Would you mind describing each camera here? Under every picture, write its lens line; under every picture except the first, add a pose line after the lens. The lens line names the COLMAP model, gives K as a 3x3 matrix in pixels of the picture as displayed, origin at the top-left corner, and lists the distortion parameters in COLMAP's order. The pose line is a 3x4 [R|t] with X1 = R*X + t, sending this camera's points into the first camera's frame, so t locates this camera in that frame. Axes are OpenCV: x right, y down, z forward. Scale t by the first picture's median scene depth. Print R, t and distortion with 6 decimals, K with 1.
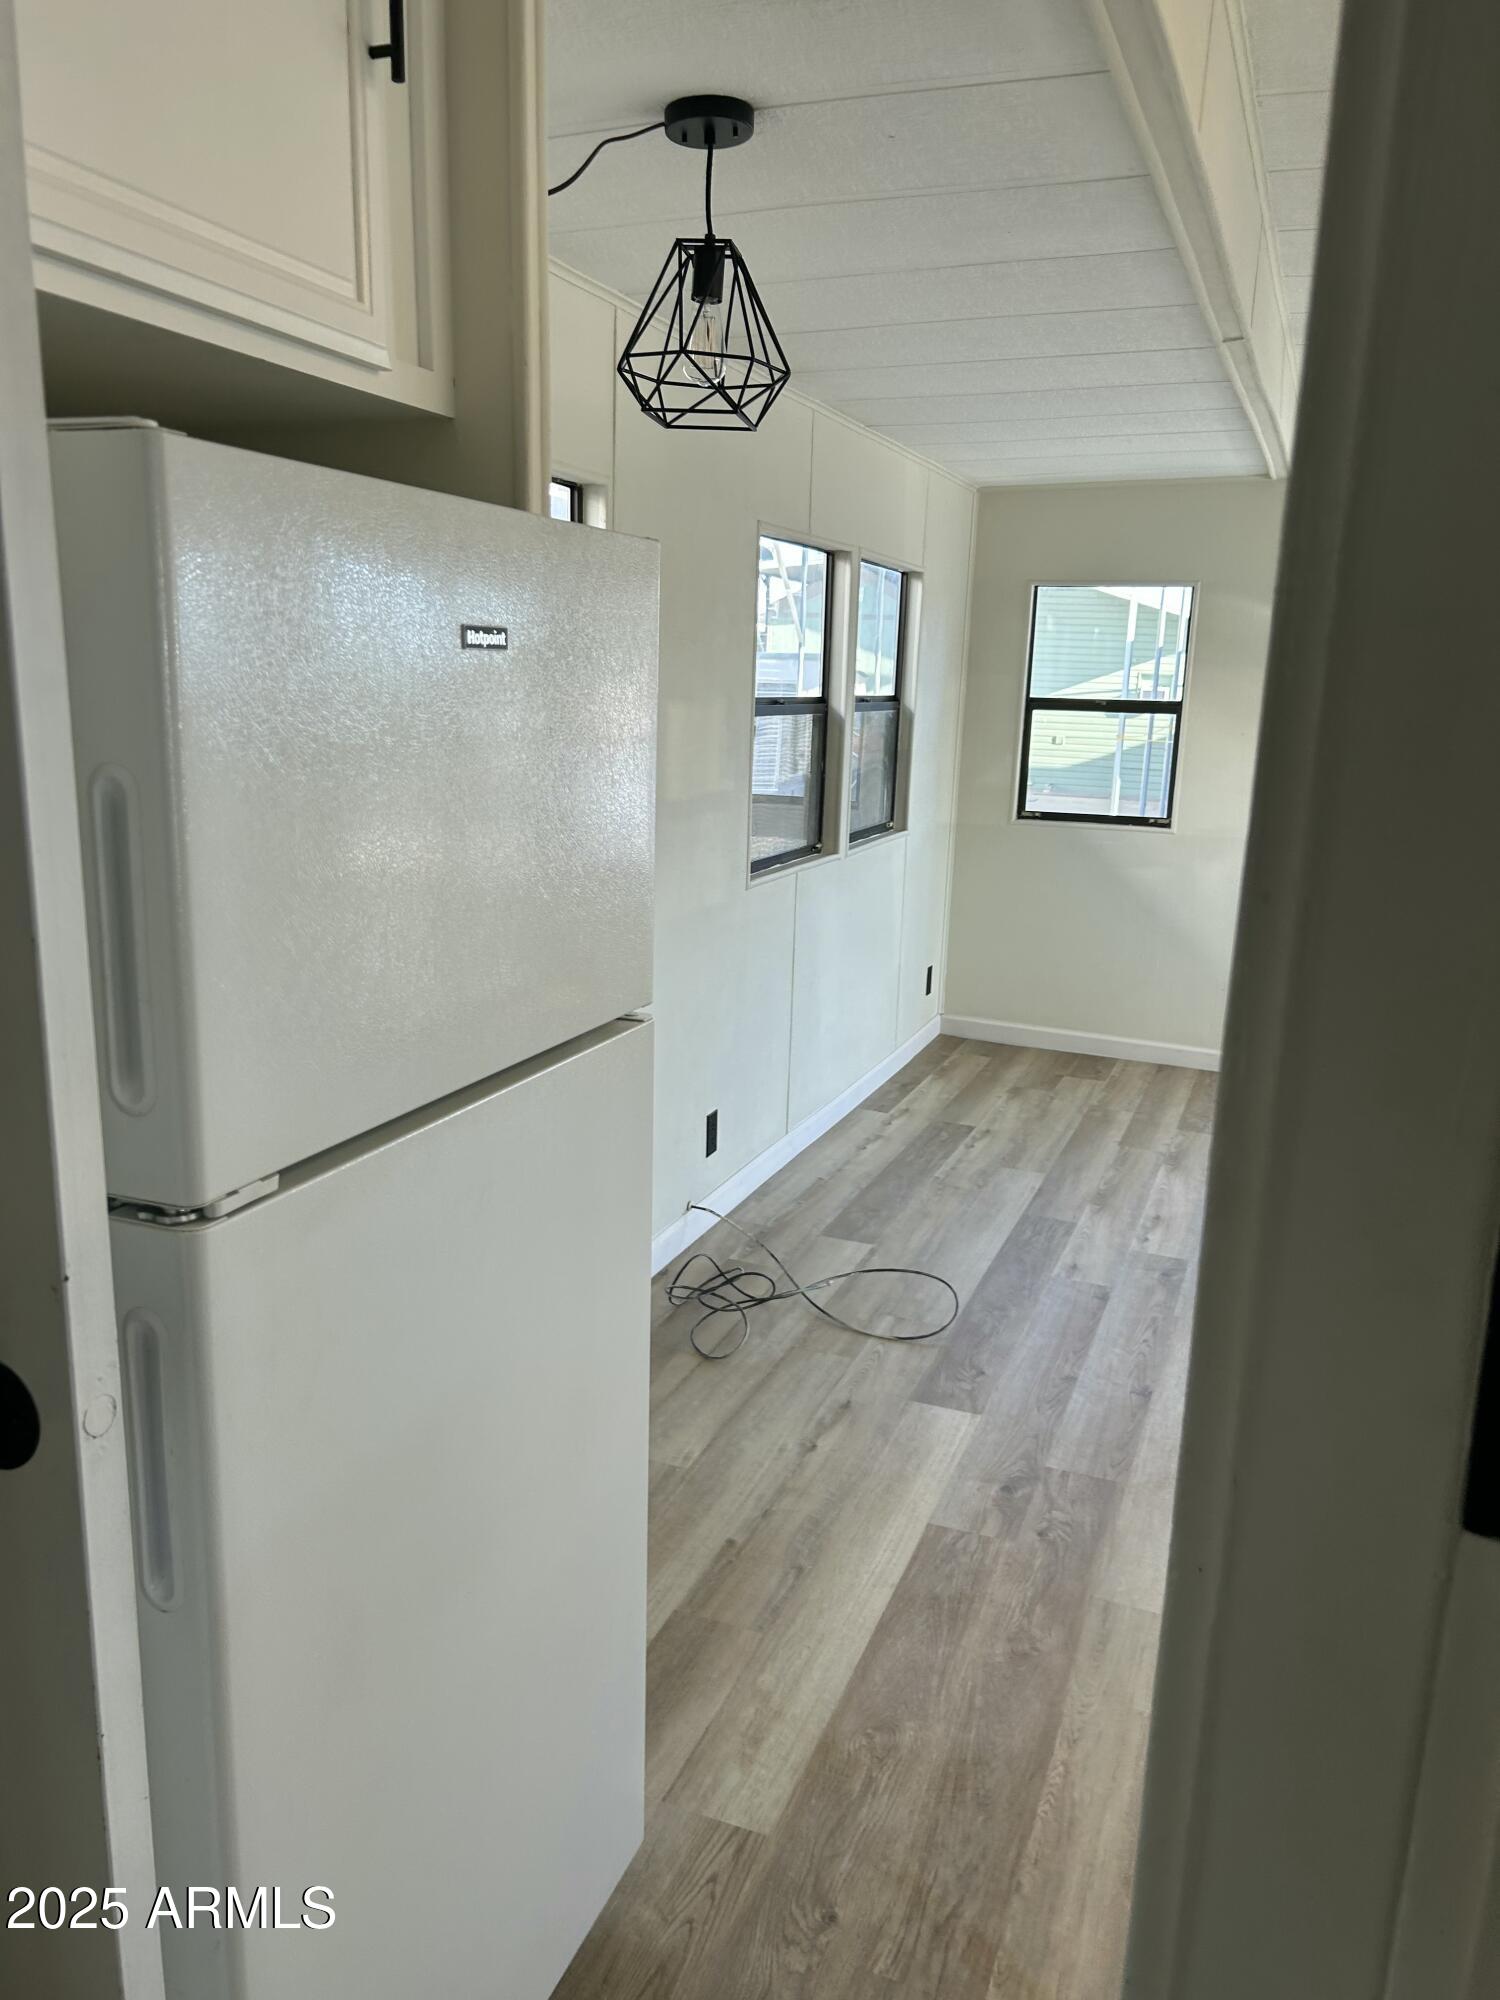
lens RADIAL K [[1505.4, 0, 750.0], [0, 1505.4, 1000.0], [0, 0, 1]] dist [-0.002240, -0.002587]
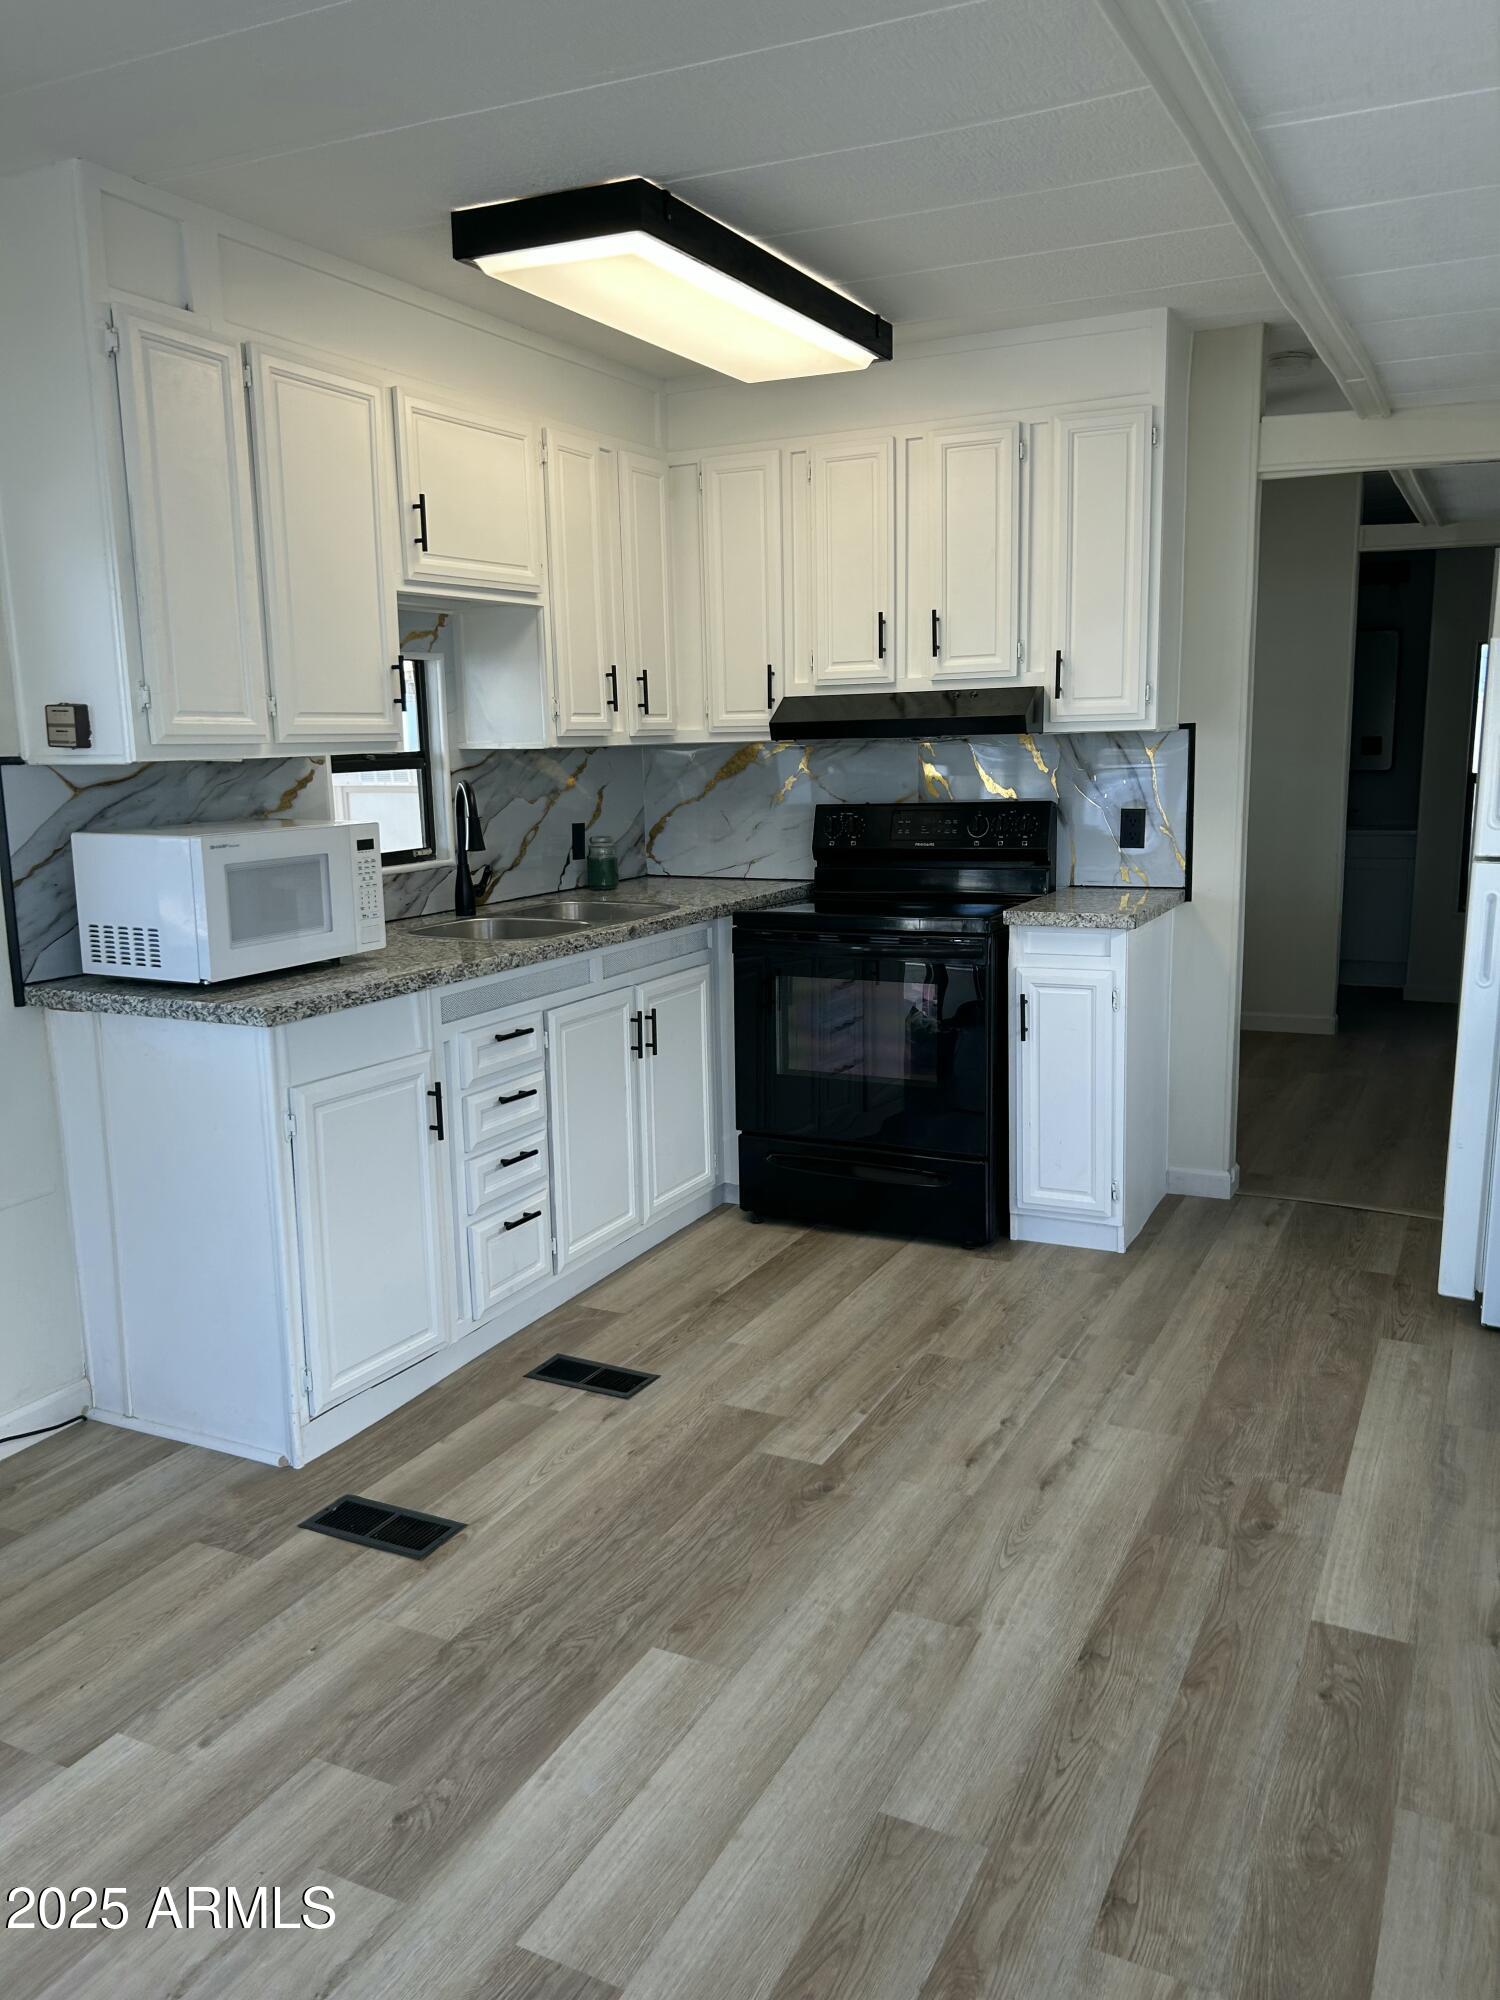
lens RADIAL K [[1505.4, 0, 750.0], [0, 1505.4, 1000.0], [0, 0, 1]] dist [-0.002240, -0.002587]
pose [[-0.994548, -0.033734, 0.098675, 0.413423], [0.007911, 0.919100, 0.393945, -0.367073], [-0.103982, 0.392578, -0.913822, 1.767470]]
